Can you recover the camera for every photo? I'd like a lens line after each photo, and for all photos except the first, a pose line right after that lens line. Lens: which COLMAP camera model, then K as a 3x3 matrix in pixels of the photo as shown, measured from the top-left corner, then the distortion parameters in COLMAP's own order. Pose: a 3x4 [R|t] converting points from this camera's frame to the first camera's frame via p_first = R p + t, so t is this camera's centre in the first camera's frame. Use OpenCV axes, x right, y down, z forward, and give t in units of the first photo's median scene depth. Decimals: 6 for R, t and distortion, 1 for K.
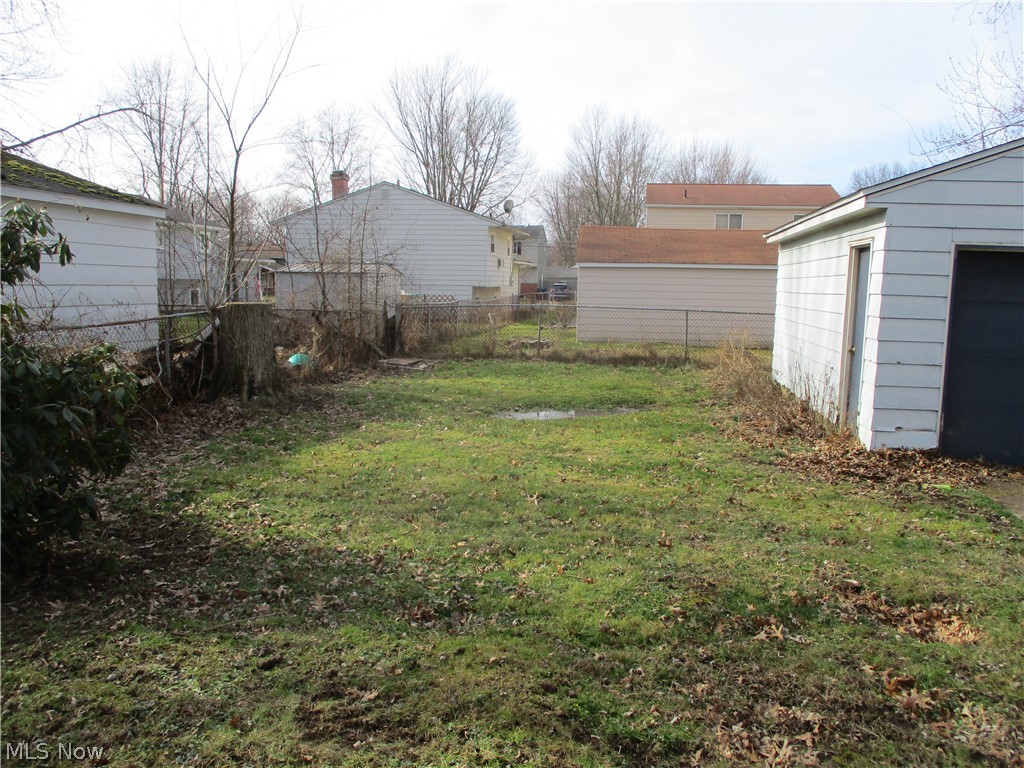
lens RADIAL K [[854.8, 0, 511.4], [0, 854.8, 389.3], [0, 0, 1]] dist [-0.031824, 0.002028]
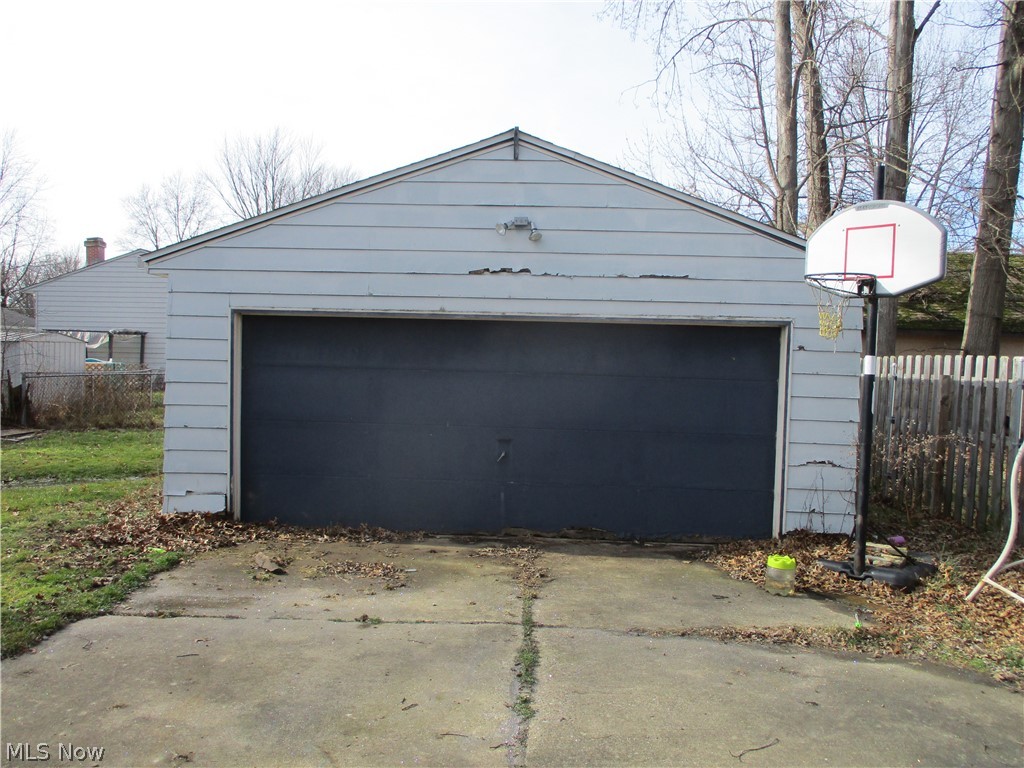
lens RADIAL K [[854.8, 0, 511.5], [0, 854.8, 381.7], [0, 0, 1]] dist [-0.031824, 0.002028]
pose [[0.990066, -0.008759, 0.140329, 0.678722], [0.021033, 0.996053, -0.086227, 0.010736], [-0.139020, 0.088322, 0.986343, -0.045897]]
